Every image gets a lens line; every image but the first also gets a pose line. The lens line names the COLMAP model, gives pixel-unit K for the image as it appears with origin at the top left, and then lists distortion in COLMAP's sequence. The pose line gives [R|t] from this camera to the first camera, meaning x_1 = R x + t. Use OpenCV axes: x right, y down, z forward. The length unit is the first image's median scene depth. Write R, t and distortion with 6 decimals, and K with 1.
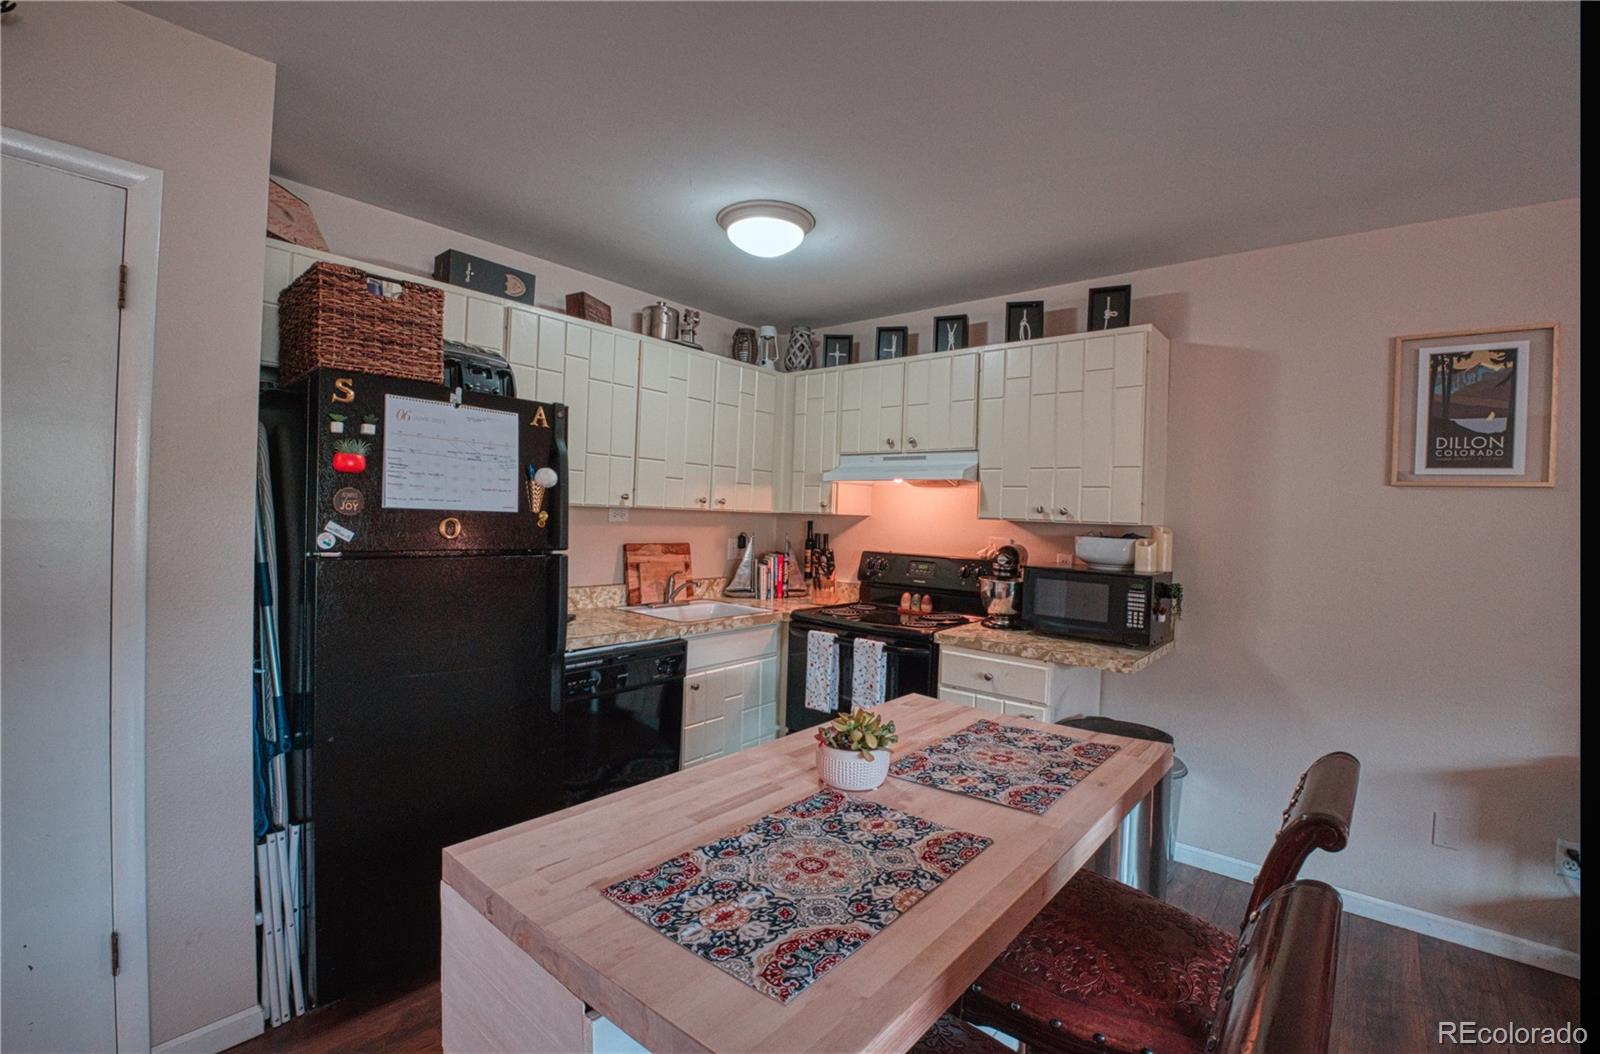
lens RADIAL K [[697.9, 0, 787.9], [0, 697.9, 526.0], [0, 0, 1]] dist [-0.034637, -0.001170]
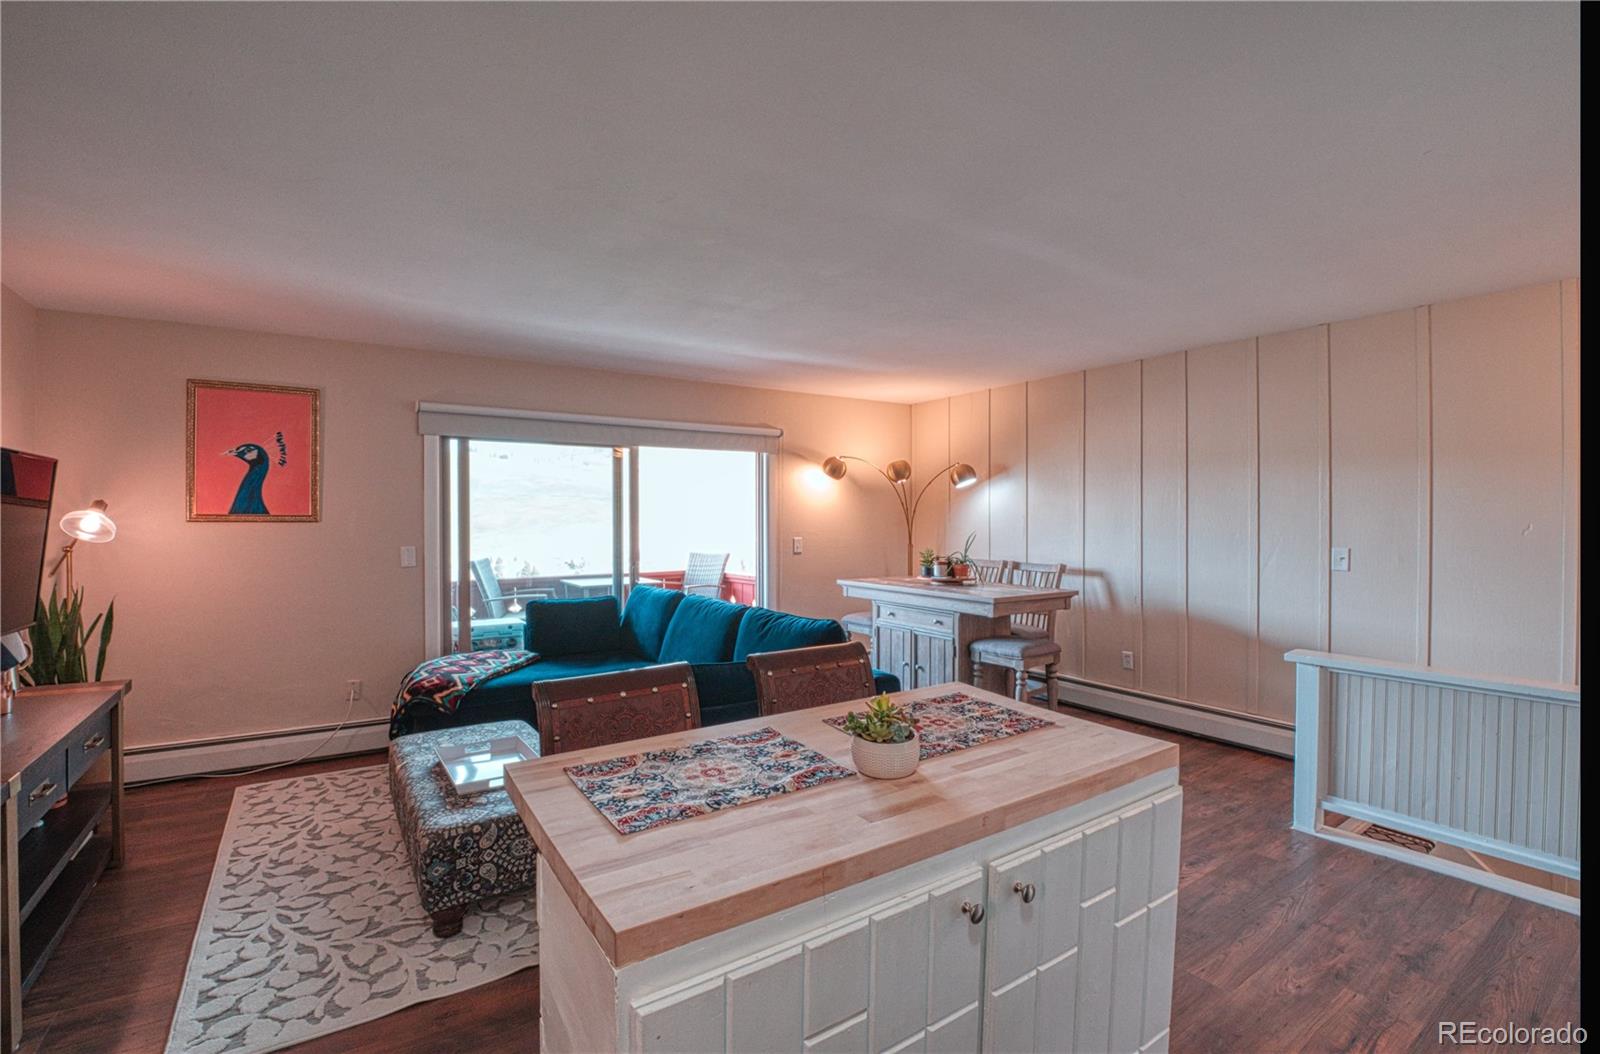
lens RADIAL K [[697.9, 0, 781.2], [0, 697.9, 523.3], [0, 0, 1]] dist [-0.034637, -0.001170]
pose [[-0.958970, -0.033209, 0.281557, -0.019285], [-0.024464, 0.999105, 0.034517, -0.020878], [-0.282451, 0.026213, -0.958924, 0.894500]]
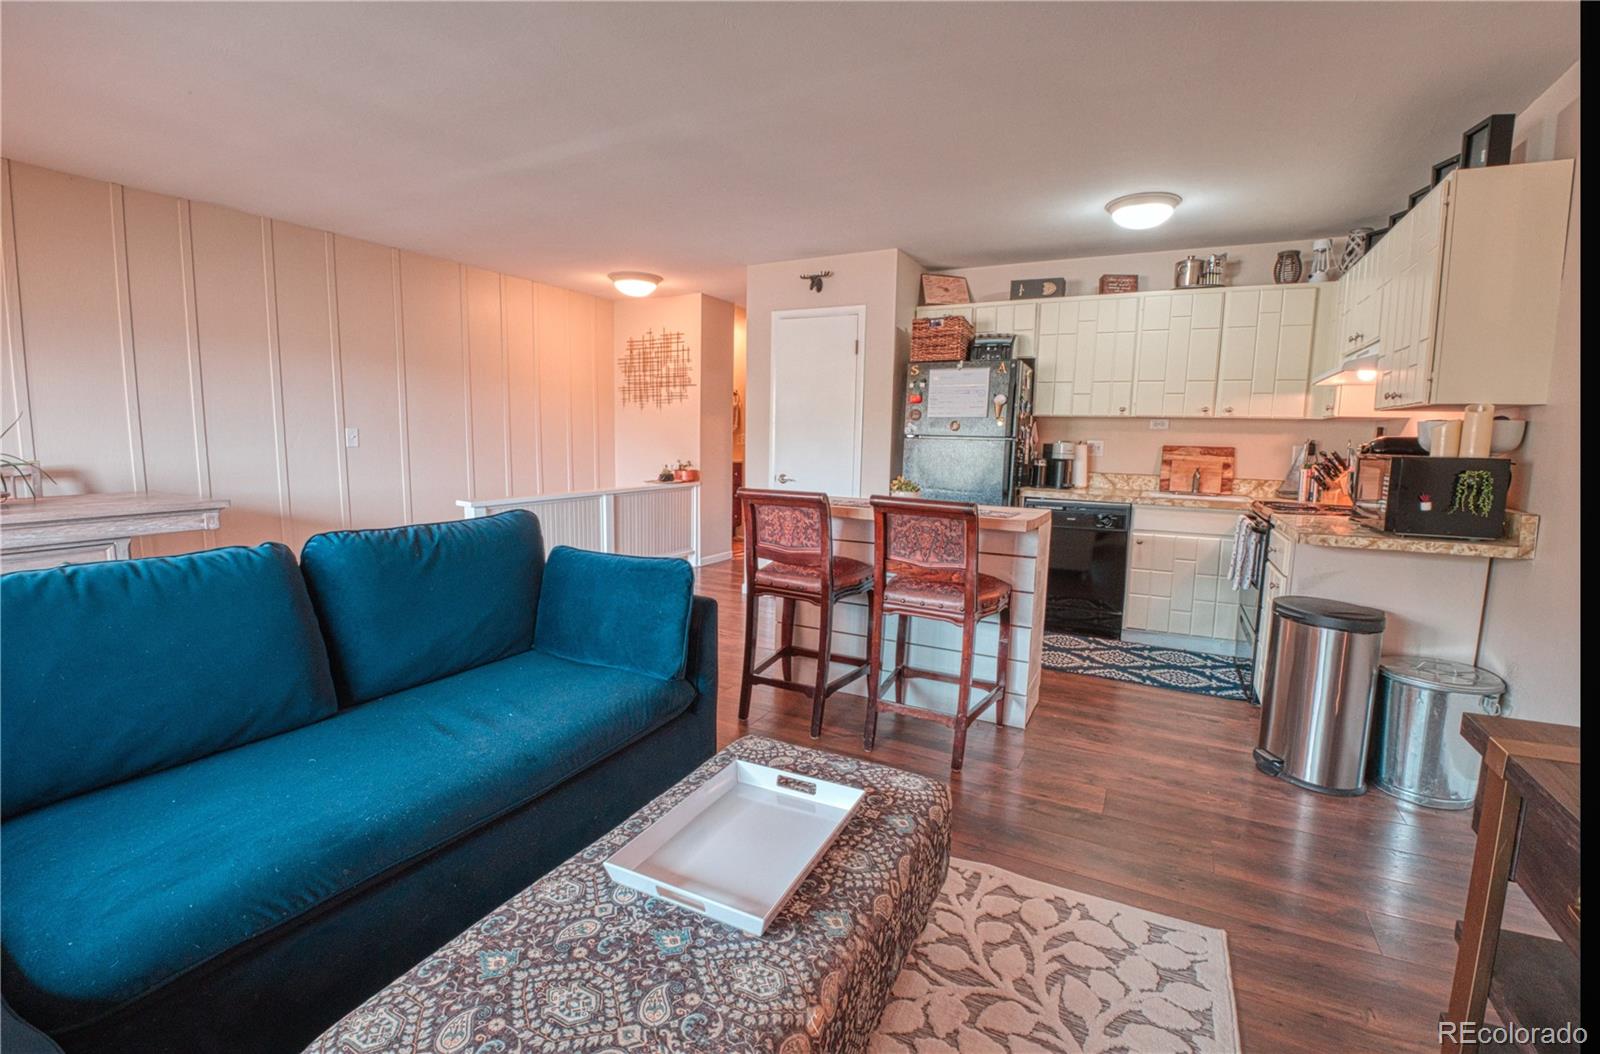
lens RADIAL K [[697.9, 0, 786.0], [0, 697.9, 525.2], [0, 0, 1]] dist [-0.034637, -0.001170]
pose [[0.208775, 0.096276, -0.973213, 1.112108], [-0.028925, 0.995315, 0.092258, 0.091490], [0.977536, 0.008889, 0.210581, 0.003439]]
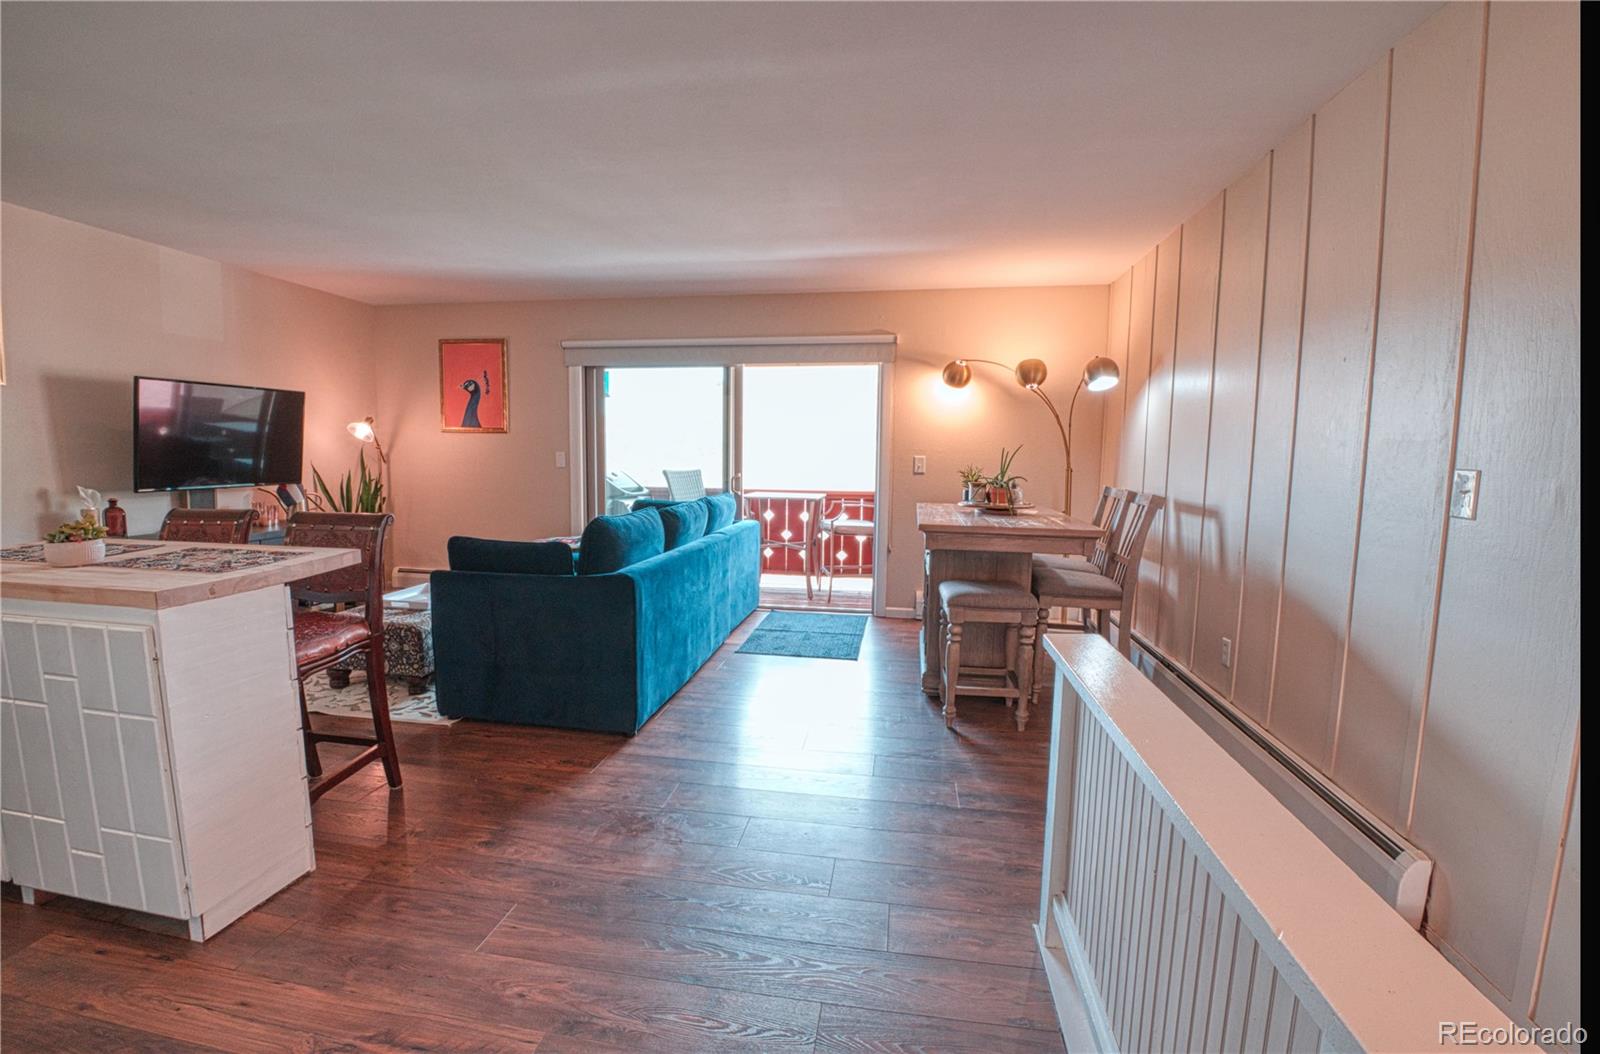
lens RADIAL K [[697.9, 0, 784.8], [0, 697.9, 520.6], [0, 0, 1]] dist [-0.034637, -0.001170]
pose [[-0.511933, -0.122647, 0.850225, -0.880890], [-0.012590, 0.990720, 0.135334, 0.017199], [-0.858933, 0.058578, -0.508727, 0.165138]]
